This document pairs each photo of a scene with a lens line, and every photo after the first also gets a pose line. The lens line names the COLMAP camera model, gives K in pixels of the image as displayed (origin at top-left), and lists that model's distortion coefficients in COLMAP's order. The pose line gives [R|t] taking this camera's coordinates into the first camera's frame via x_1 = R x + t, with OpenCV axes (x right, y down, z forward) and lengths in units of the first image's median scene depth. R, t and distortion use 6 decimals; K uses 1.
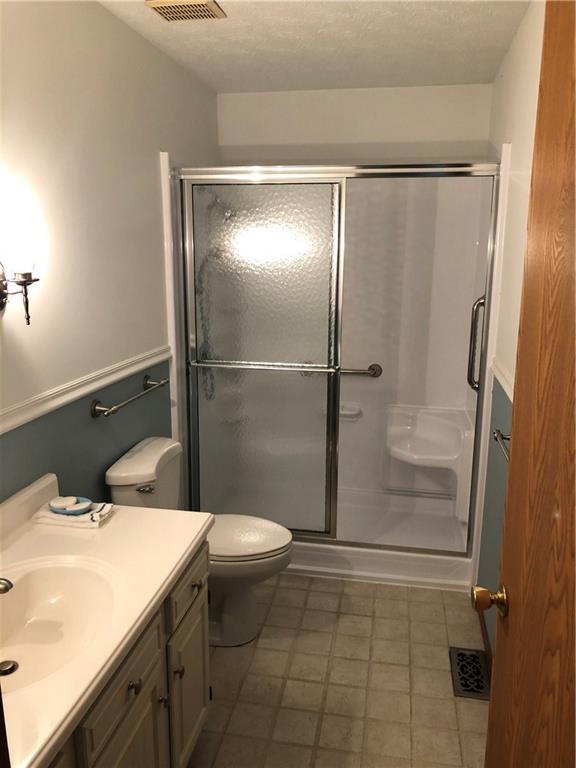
lens RADIAL K [[624.2, 0, 288.0], [0, 624.2, 384.0], [0, 0, 1]] dist [-0.033532, 0.070654]
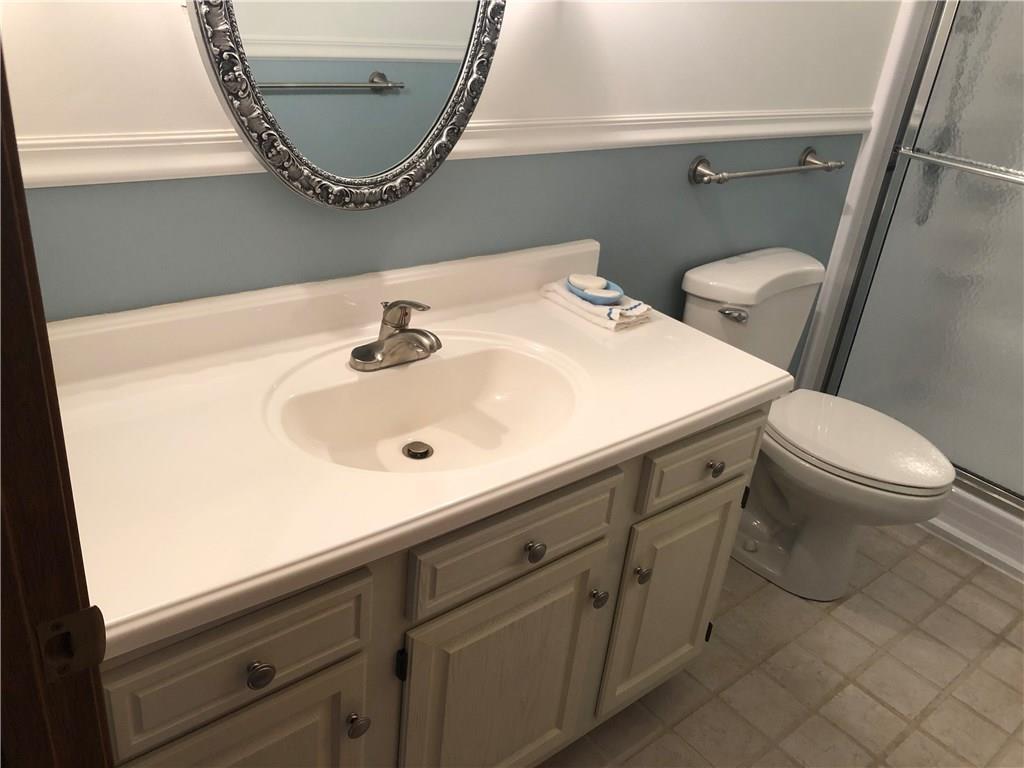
lens RADIAL K [[832.2, 0, 512.0], [0, 832.2, 384.0], [0, 0, 1]] dist [-0.033532, 0.070654]
pose [[0.760881, 0.349040, -0.547020, 0.090323], [-0.225539, 0.932703, 0.281420, 0.046666], [0.608434, -0.090753, 0.788399, 0.180620]]
